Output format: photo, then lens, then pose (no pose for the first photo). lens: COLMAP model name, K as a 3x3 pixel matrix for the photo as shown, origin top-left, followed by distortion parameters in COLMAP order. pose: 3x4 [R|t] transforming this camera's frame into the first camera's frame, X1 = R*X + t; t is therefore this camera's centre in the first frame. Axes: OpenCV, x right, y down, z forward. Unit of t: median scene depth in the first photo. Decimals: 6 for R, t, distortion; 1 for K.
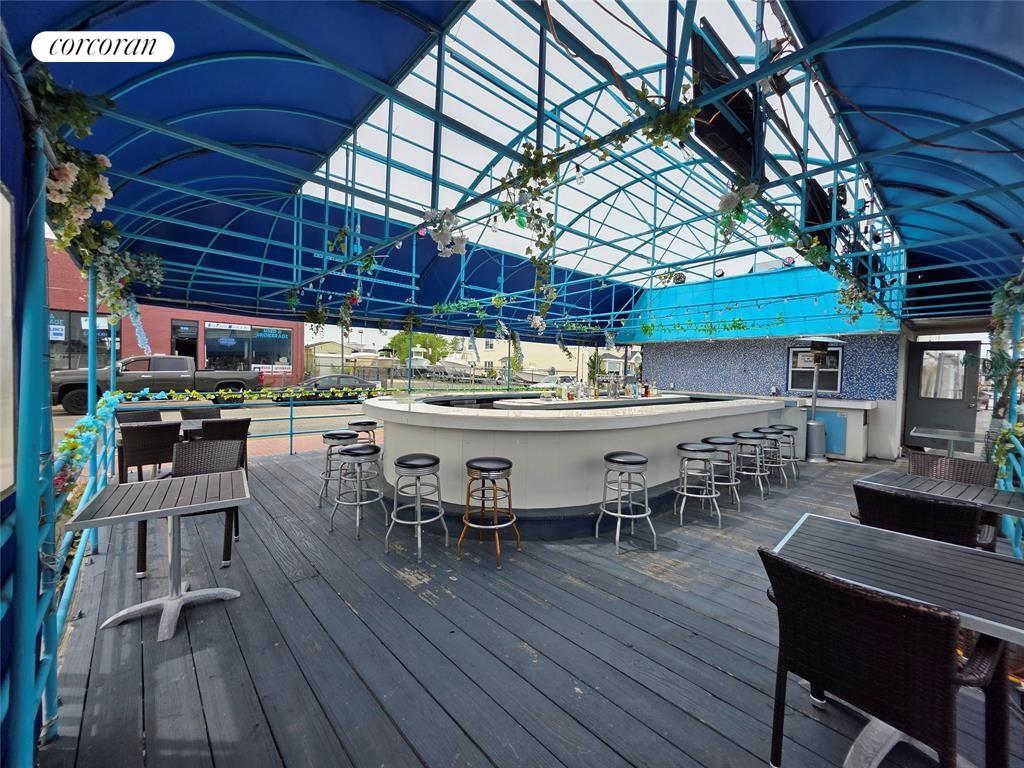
lens RADIAL K [[408.5, 0, 510.3], [0, 408.5, 377.7], [0, 0, 1]] dist [0.004931, 0.000509]
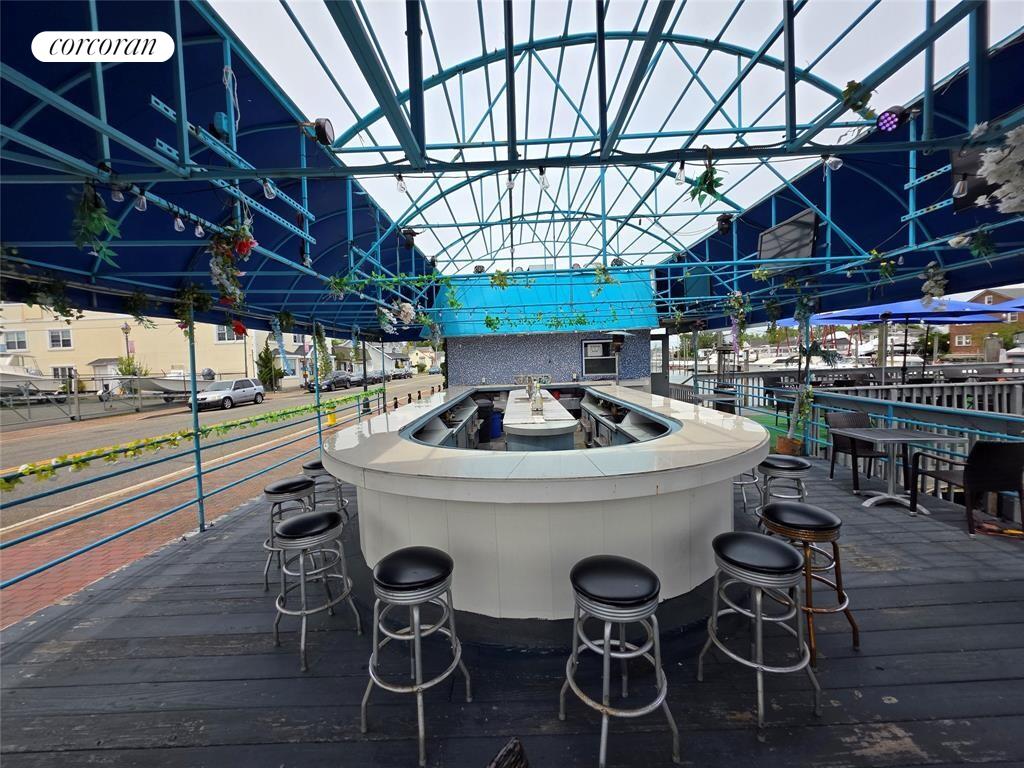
lens RADIAL K [[408.5, 0, 512.6], [0, 408.5, 380.8], [0, 0, 1]] dist [0.004931, 0.000509]
pose [[0.673557, -0.089437, 0.733704, -0.340759], [0.069917, 0.995911, 0.057214, -0.037739], [-0.735821, 0.012762, 0.677056, 0.336728]]
